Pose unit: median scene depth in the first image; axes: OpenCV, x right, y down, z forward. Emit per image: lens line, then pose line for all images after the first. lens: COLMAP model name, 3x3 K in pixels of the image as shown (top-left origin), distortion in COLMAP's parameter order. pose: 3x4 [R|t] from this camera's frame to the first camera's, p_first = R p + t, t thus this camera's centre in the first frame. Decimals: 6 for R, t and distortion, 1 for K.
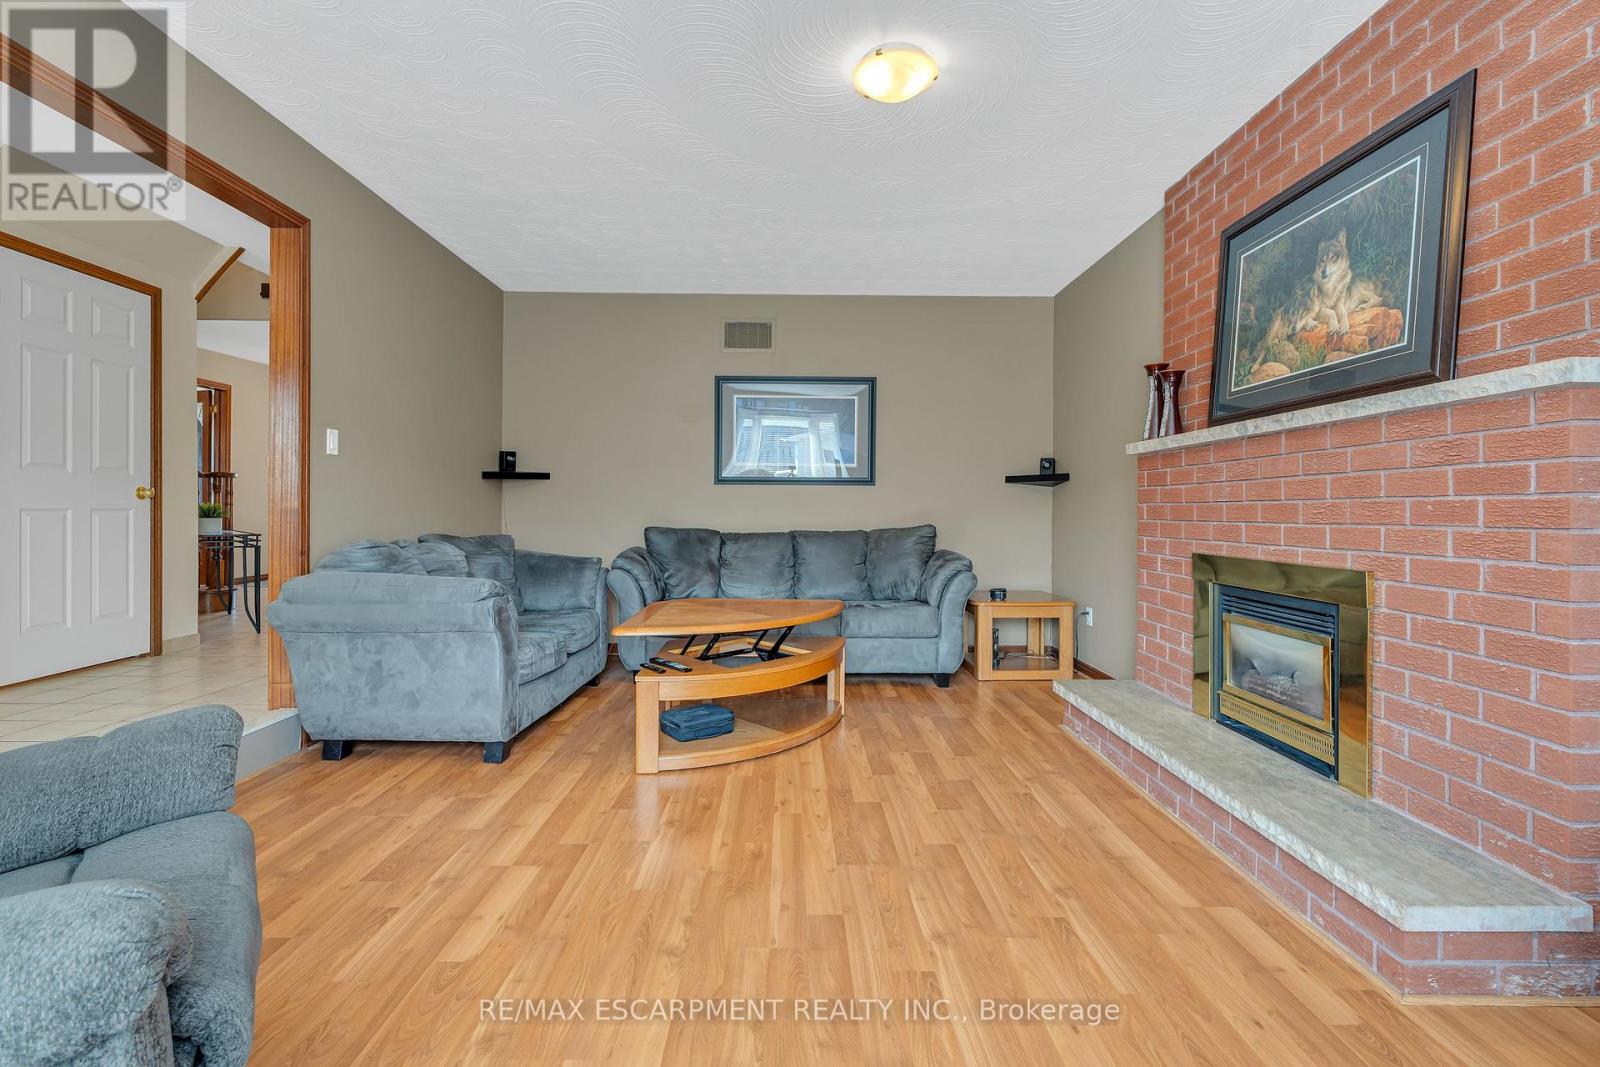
lens RADIAL K [[705.6, 0, 804.2], [0, 705.6, 507.5], [0, 0, 1]] dist [0.000244, 0.000137]
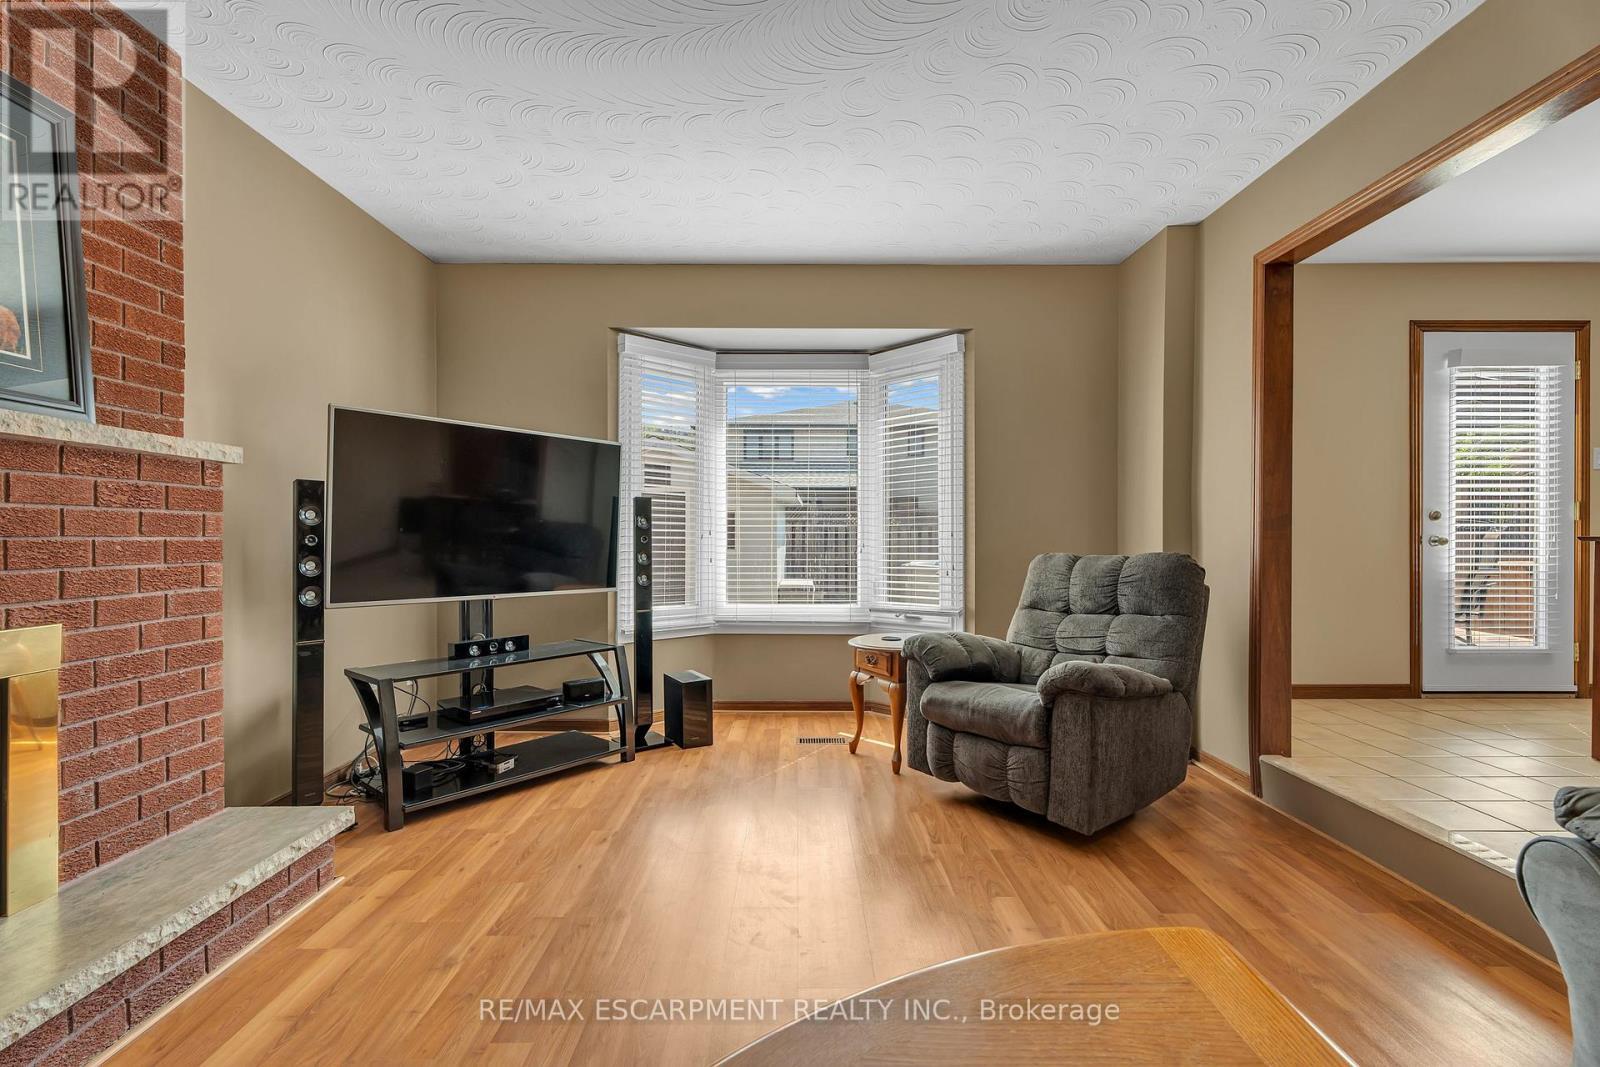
lens RADIAL K [[712.0, 0, 795.7], [0, 712.0, 540.2], [0, 0, 1]] dist [-0.001491, -0.000047]
pose [[-0.999639, 0.000836, 0.026837, -0.090919], [0.000821, 1.000000, -0.000542, -0.006489], [-0.026838, -0.000520, -0.999640, 1.519044]]
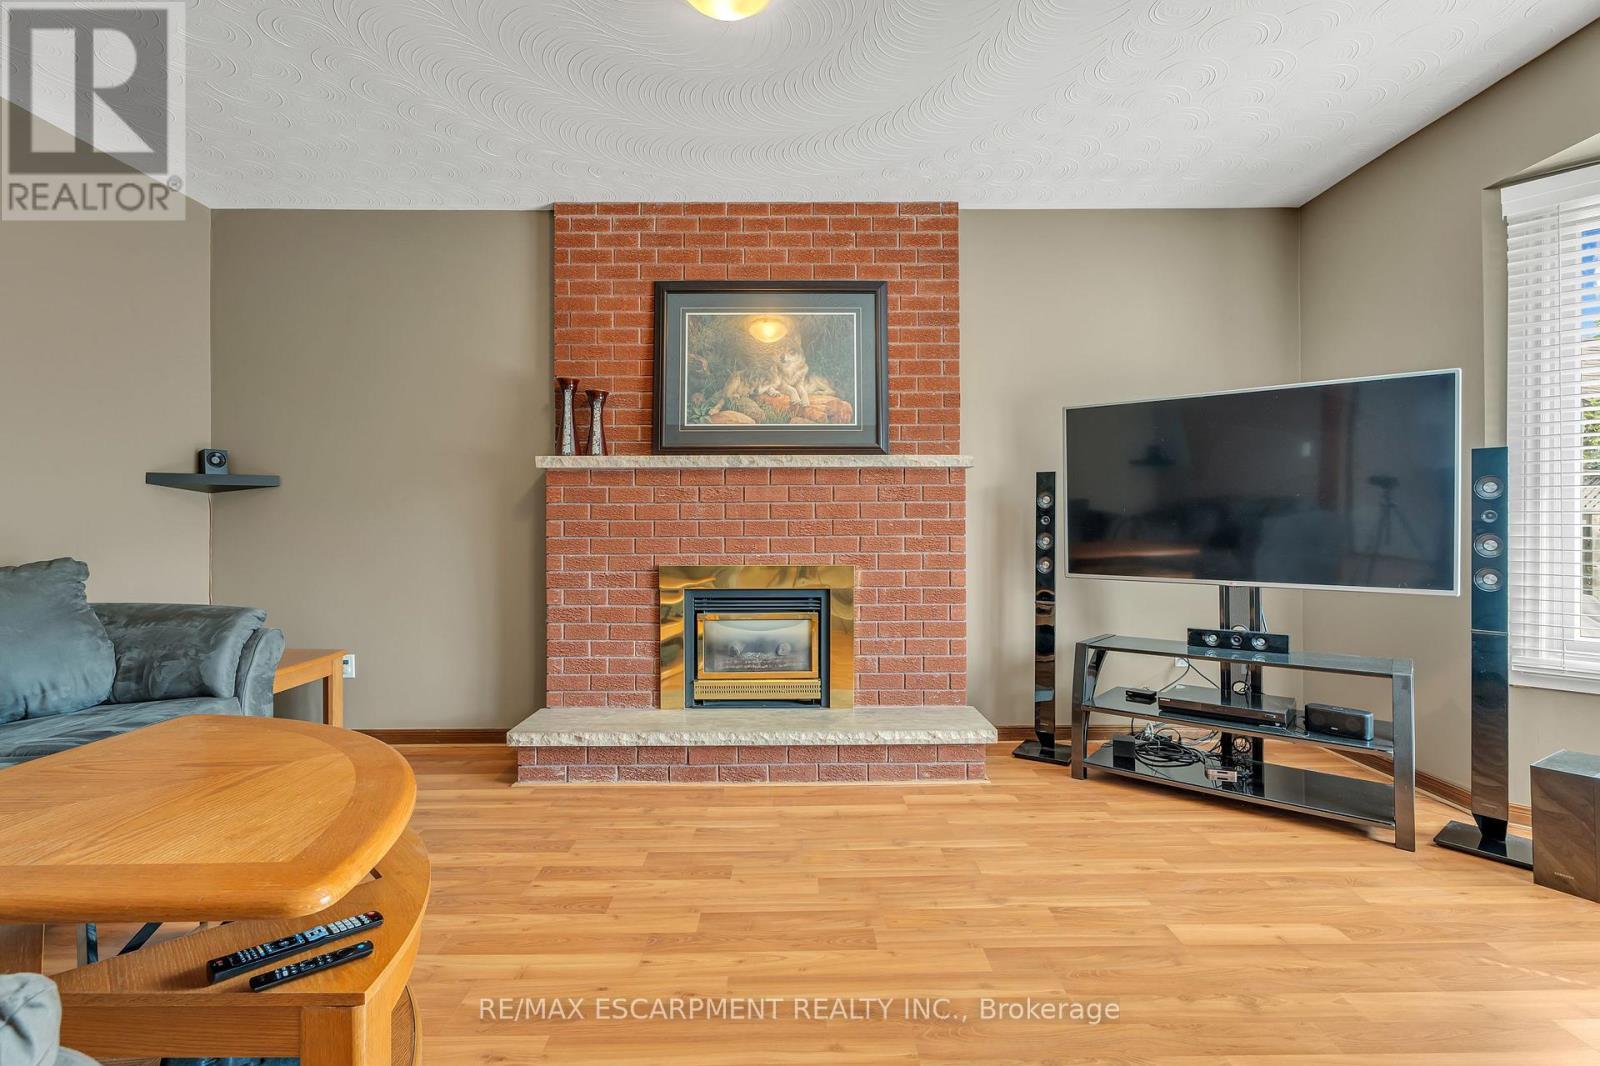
lens RADIAL K [[716.3, 0, 804.5], [0, 716.3, 528.0], [0, 0, 1]] dist [-0.000317, 0.000171]
pose [[0.014945, -0.002020, 0.999886, -0.676605], [-0.000153, 0.999998, 0.002023, 0.004011], [-0.999888, -0.000183, 0.014944, 0.904924]]
